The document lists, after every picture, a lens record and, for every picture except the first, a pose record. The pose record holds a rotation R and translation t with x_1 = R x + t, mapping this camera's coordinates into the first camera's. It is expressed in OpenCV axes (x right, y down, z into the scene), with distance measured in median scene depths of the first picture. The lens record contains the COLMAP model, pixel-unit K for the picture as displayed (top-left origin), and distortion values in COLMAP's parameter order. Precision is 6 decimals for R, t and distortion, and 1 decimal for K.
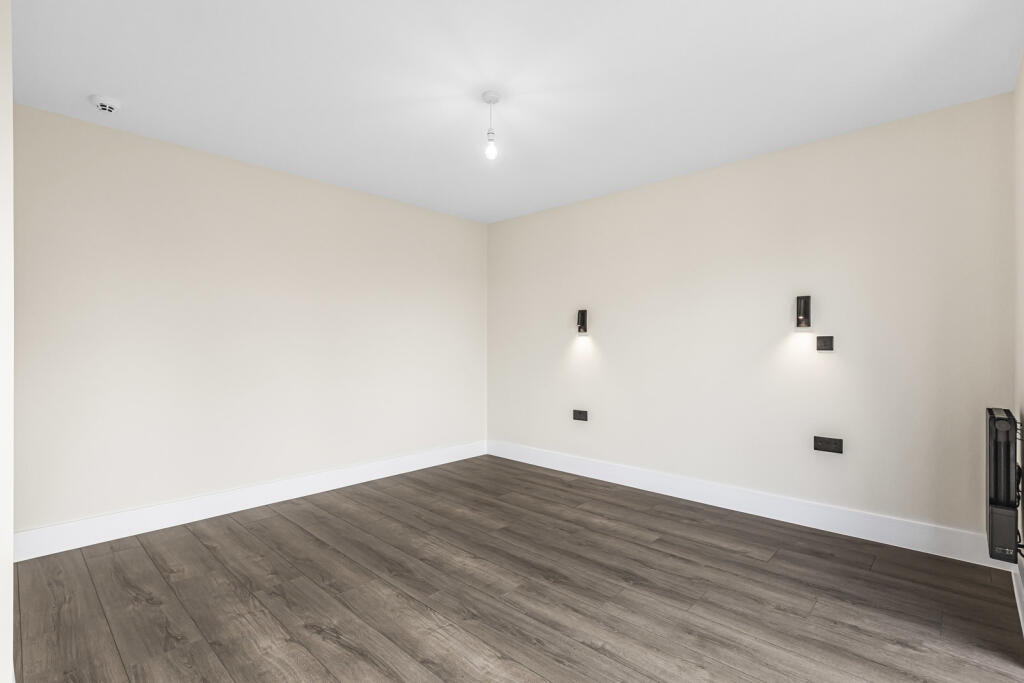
lens RADIAL K [[468.4, 0, 512.8], [0, 468.4, 342.7], [0, 0, 1]] dist [-0.004879, 0.001584]
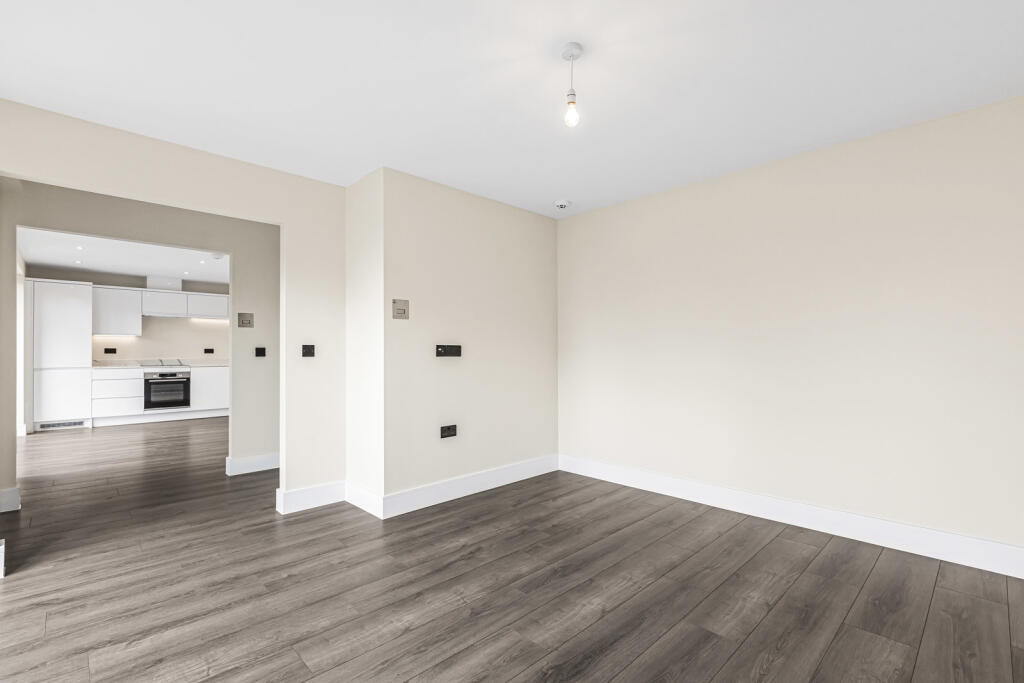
lens RADIAL K [[468.4, 0, 511.0], [0, 468.4, 342.4], [0, 0, 1]] dist [-0.004879, 0.001584]
pose [[-0.036359, -0.015751, -0.999215, 0.751286], [0.002847, 0.999870, -0.015865, 0.012846], [0.999335, -0.003422, -0.036309, 0.898448]]
